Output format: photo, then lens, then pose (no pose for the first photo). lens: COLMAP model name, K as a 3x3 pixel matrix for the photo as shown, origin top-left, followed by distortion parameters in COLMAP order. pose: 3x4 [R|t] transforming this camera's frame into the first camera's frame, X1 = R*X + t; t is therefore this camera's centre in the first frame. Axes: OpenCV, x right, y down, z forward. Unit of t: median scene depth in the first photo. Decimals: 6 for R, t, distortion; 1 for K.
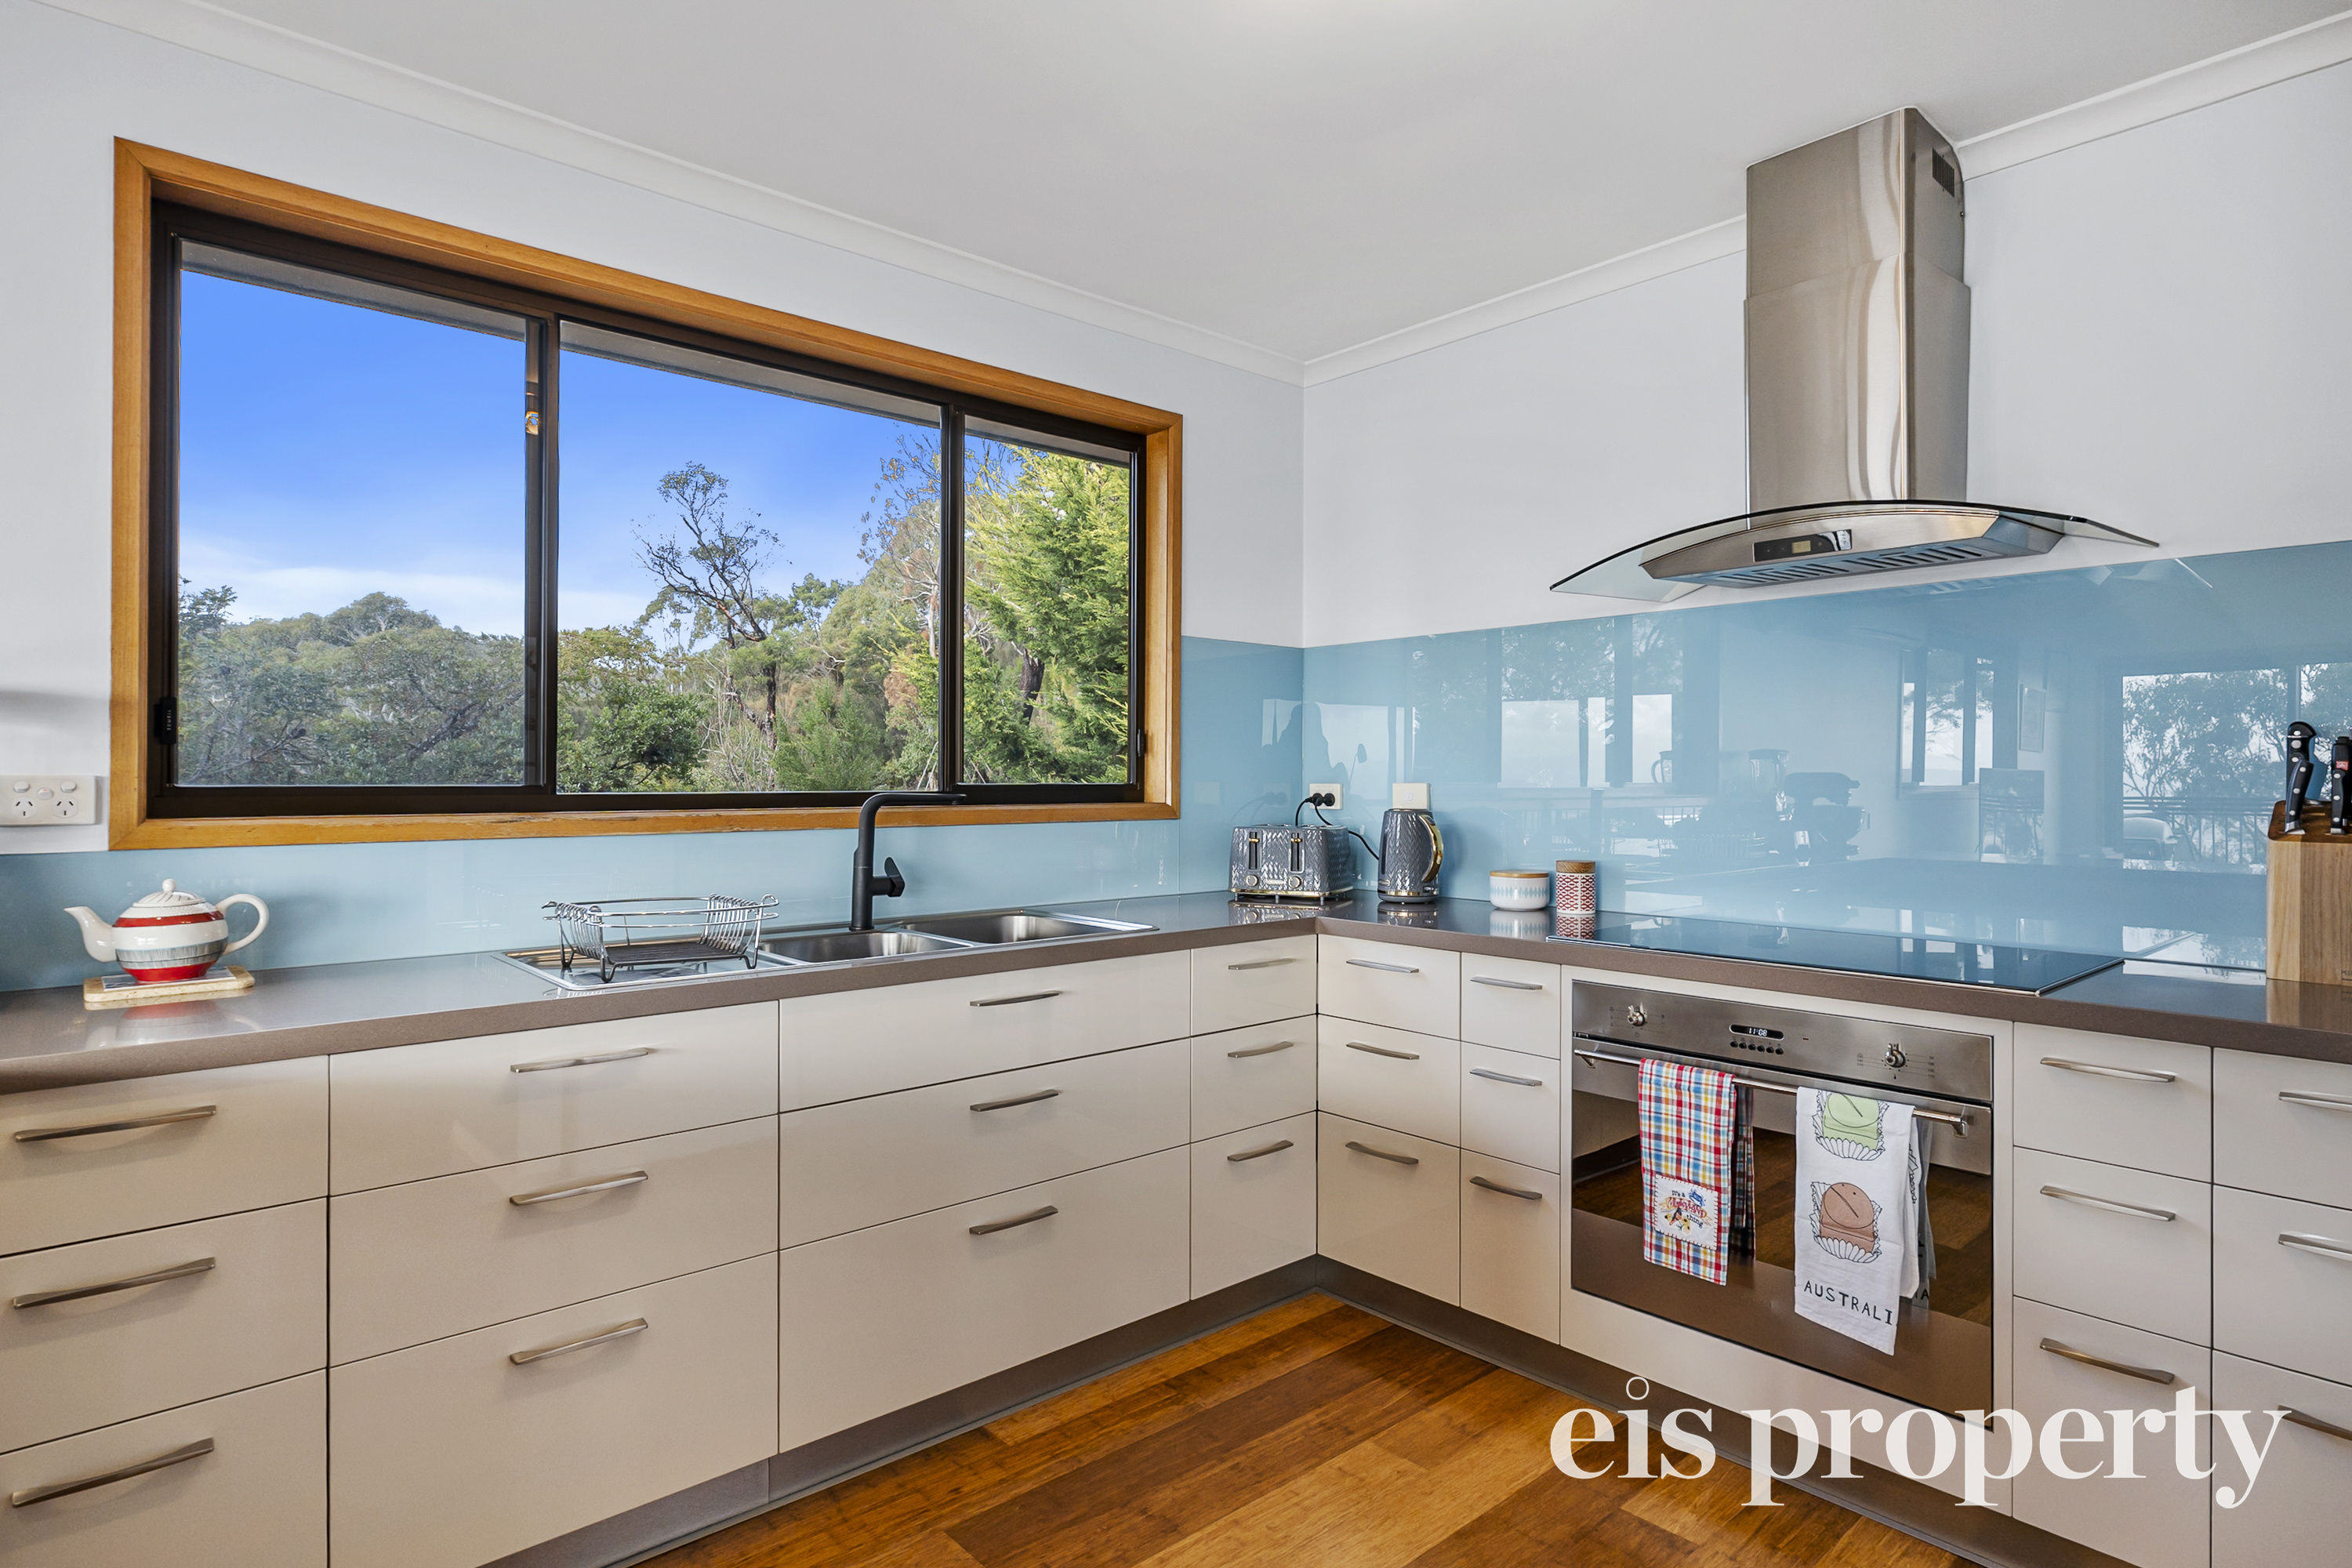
lens RADIAL K [[1251.9, 0, 1179.9], [0, 1251.9, 779.9], [0, 0, 1]] dist [0.000429, -0.000347]
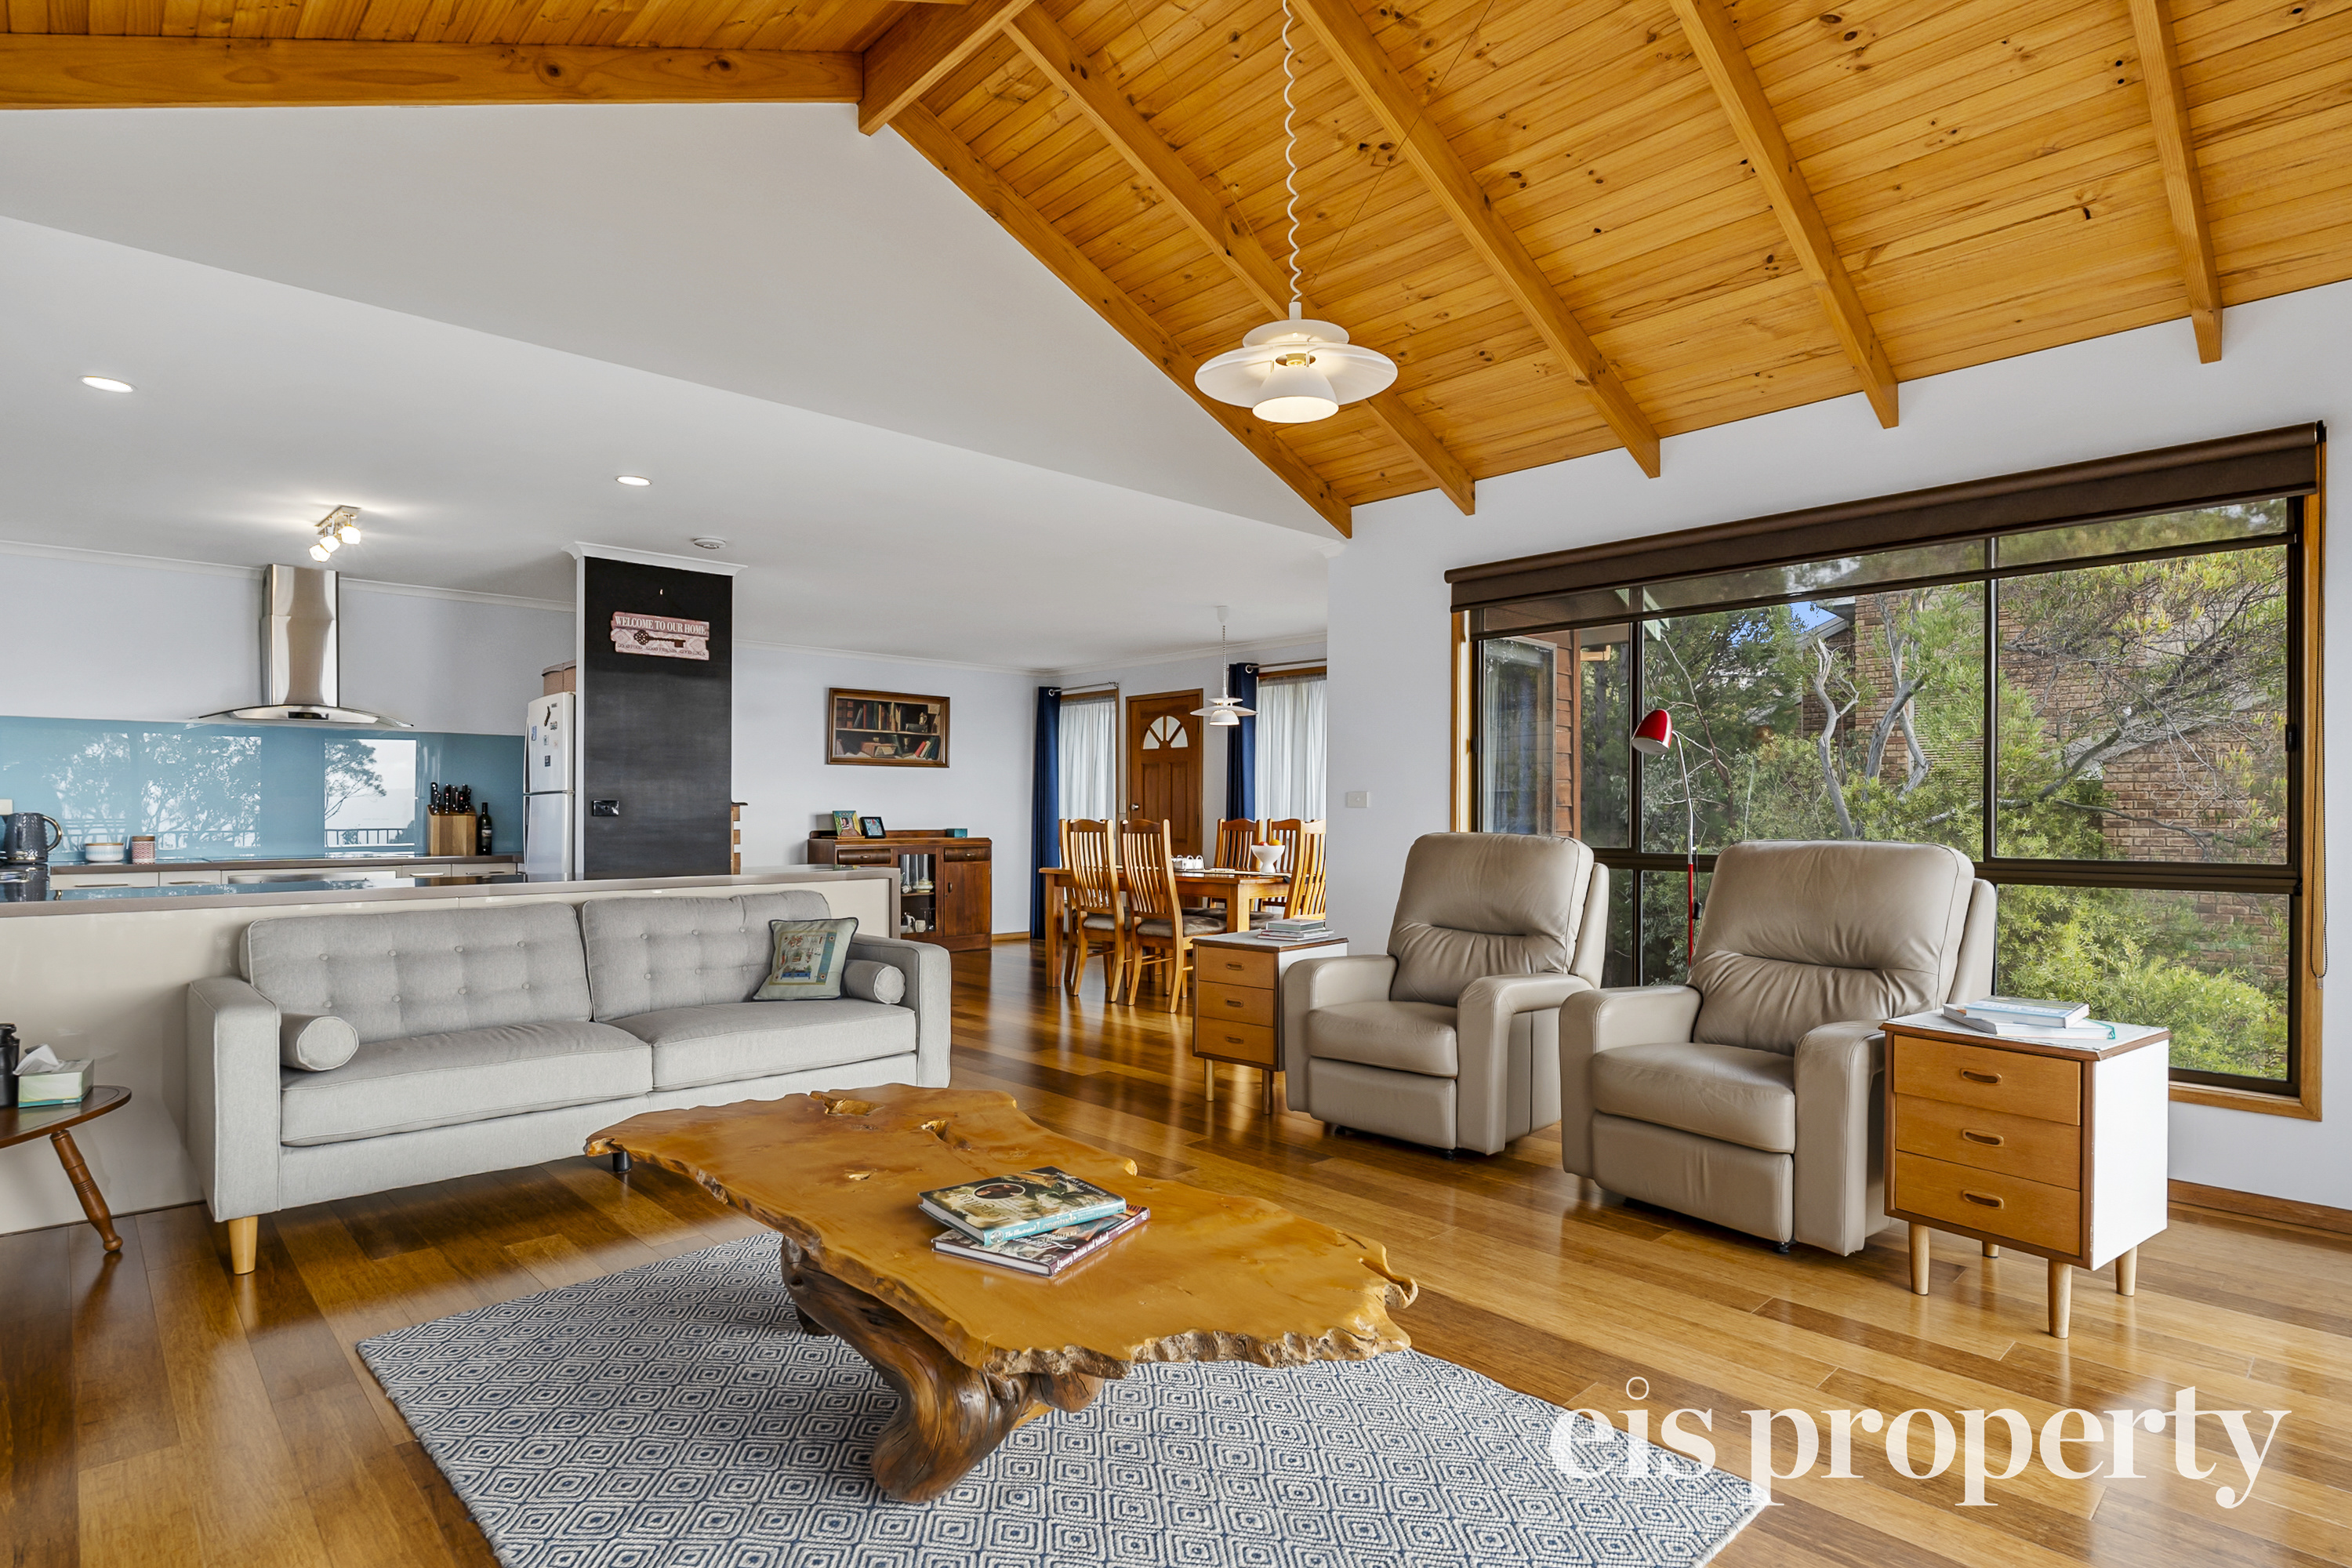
lens RADIAL K [[1191.2, 0, 1185.3], [0, 1191.2, 804.5], [0, 0, 1]] dist [-0.010580, 0.001656]
pose [[-0.034870, 0.001854, 0.999390, -2.340175], [0.001868, 0.999997, -0.001790, 0.025034], [-0.999390, 0.001805, -0.034874, -0.931589]]
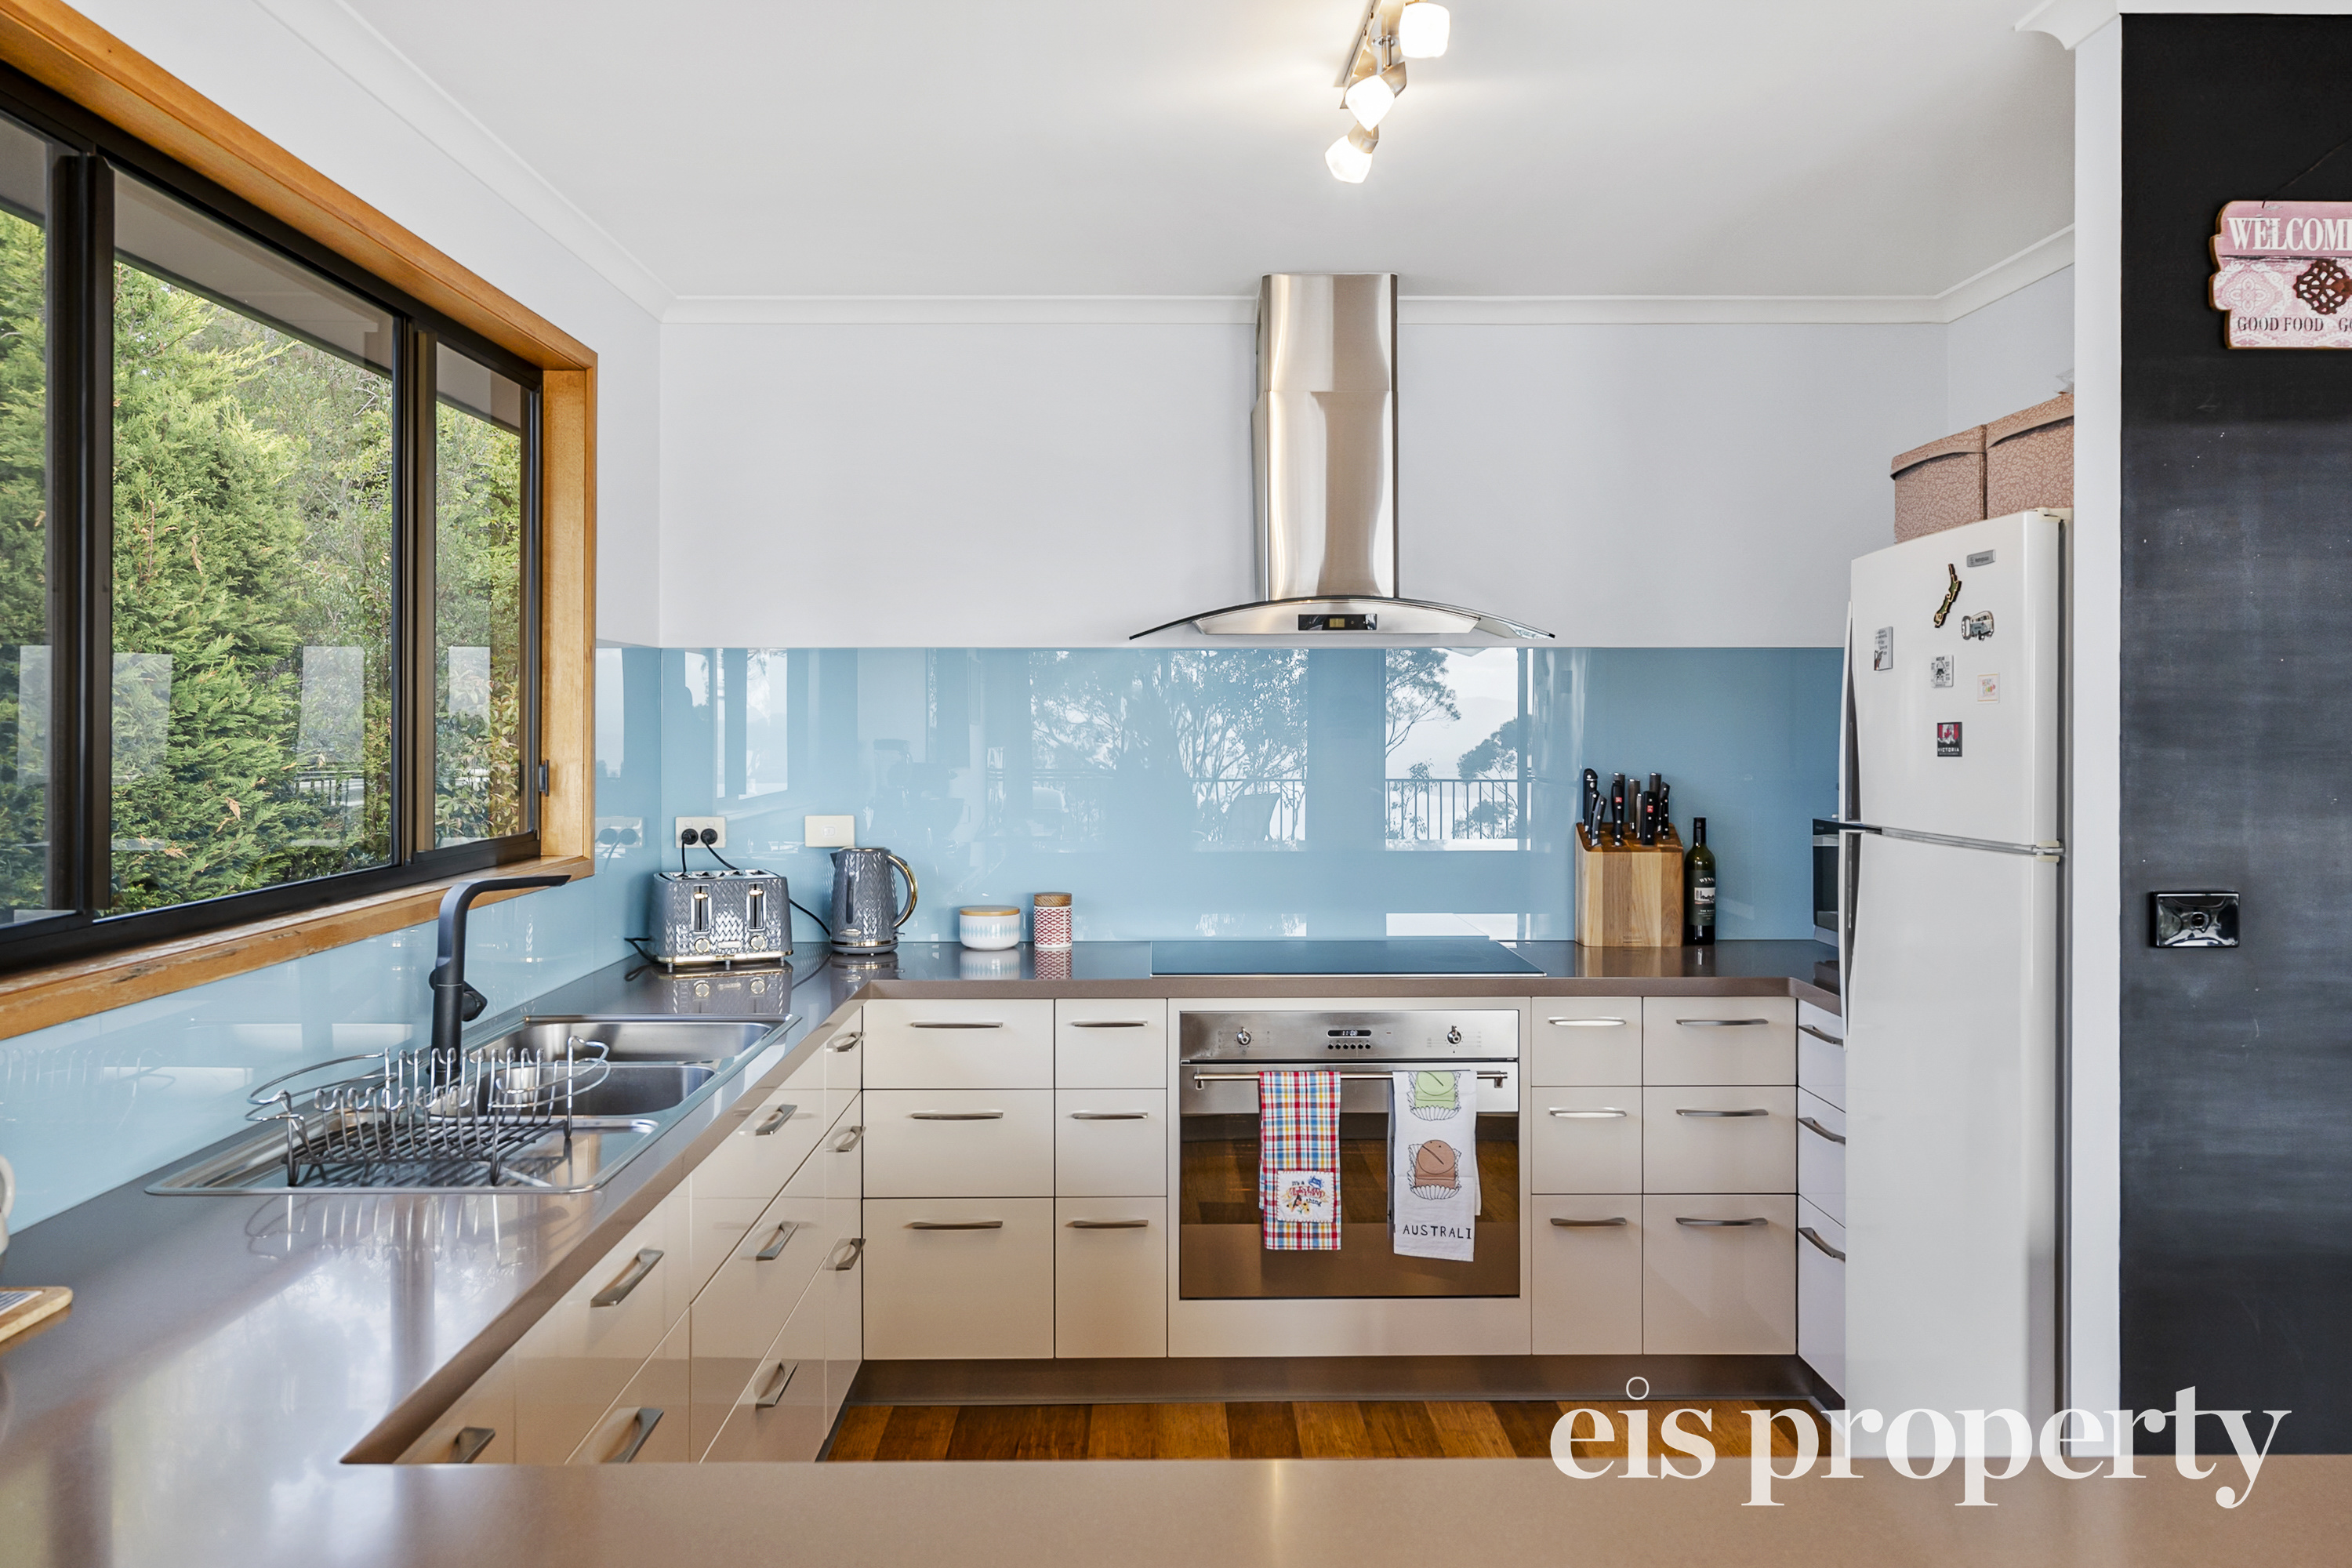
lens RADIAL K [[1723.4, 0, 1198.1], [0, 1723.4, 732.7], [0, 0, 1]] dist [-0.001898, -0.002980]
pose [[0.648923, -0.006348, 0.760828, -0.864194], [0.002387, 0.999977, 0.006308, -0.095243], [-0.760851, -0.002277, 0.648923, 0.037462]]
